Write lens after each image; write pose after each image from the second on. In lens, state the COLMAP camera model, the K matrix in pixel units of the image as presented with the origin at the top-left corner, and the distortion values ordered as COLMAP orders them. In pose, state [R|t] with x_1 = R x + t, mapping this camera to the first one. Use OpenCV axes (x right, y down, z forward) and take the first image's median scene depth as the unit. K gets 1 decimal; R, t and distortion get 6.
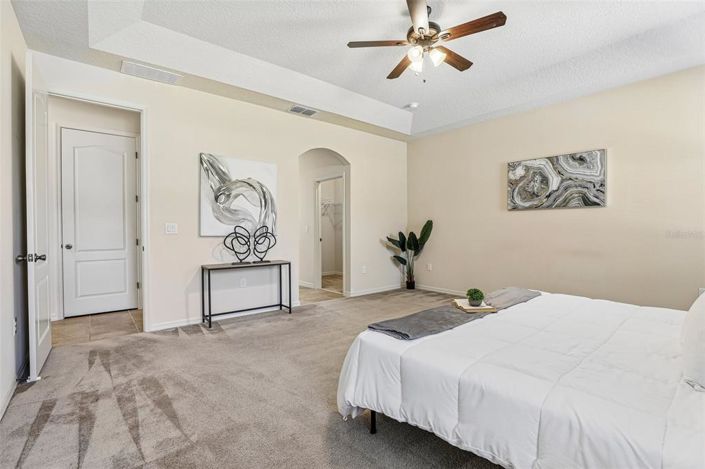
lens RADIAL K [[320.9, 0, 350.4], [0, 320.9, 232.4], [0, 0, 1]] dist [-0.004911, 0.000120]
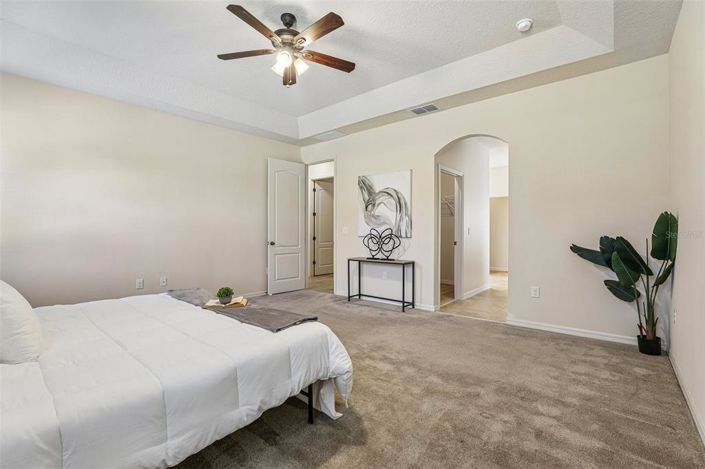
lens RADIAL K [[320.9, 0, 350.8], [0, 320.9, 233.9], [0, 0, 1]] dist [-0.004911, 0.000120]
pose [[0.187247, 0.013413, -0.982221, 0.794106], [-0.007129, 0.999899, 0.012296, -0.013232], [0.982287, 0.004700, 0.187323, 0.624156]]
